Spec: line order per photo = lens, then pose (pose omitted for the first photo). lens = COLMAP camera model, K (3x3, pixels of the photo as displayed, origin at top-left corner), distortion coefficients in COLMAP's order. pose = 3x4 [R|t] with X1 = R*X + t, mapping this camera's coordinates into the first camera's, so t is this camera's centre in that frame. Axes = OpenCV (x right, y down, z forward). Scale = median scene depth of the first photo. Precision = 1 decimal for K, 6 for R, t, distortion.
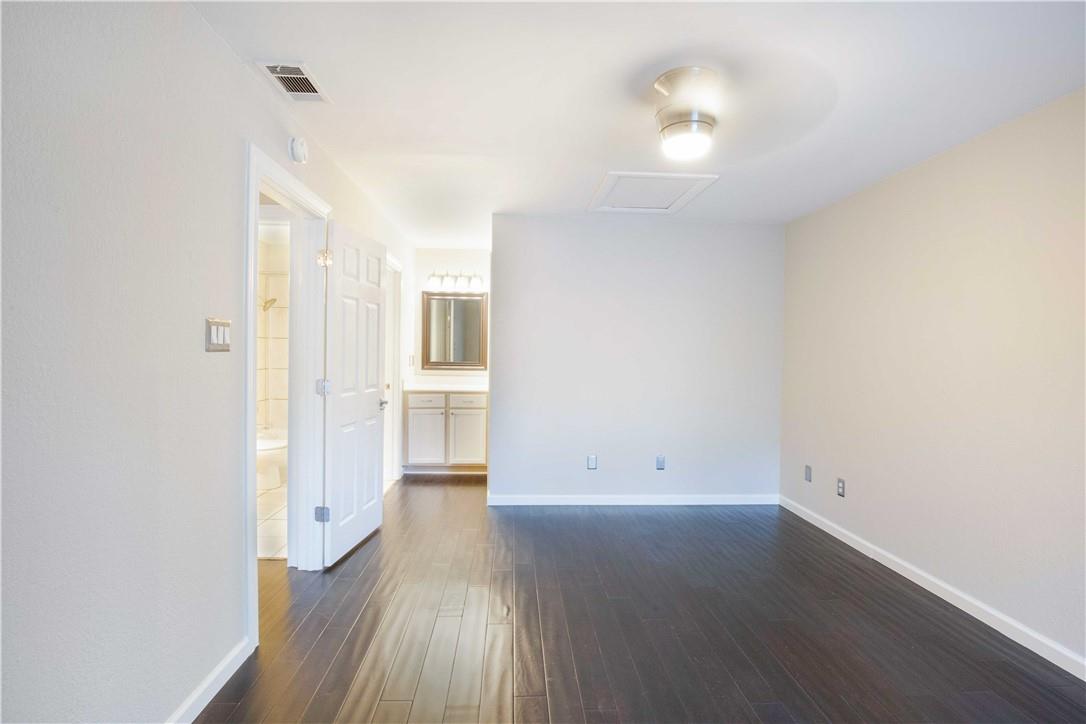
lens RADIAL K [[502.8, 0, 540.3], [0, 502.8, 367.4], [0, 0, 1]] dist [-0.011066, -0.000889]
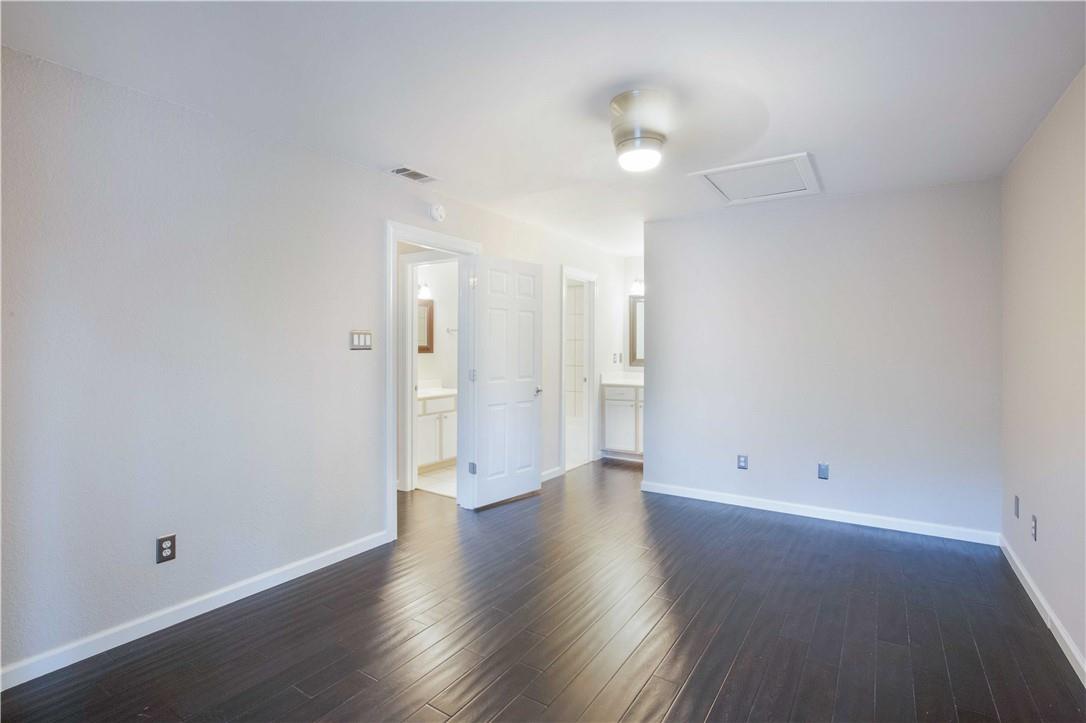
lens RADIAL K [[502.8, 0, 551.2], [0, 502.8, 357.8], [0, 0, 1]] dist [-0.011066, -0.000889]
pose [[0.820377, -0.002992, -0.571815, 0.355260], [-0.007414, 0.999847, -0.015869, 0.006954], [0.571774, 0.017257, 0.820229, -0.006355]]
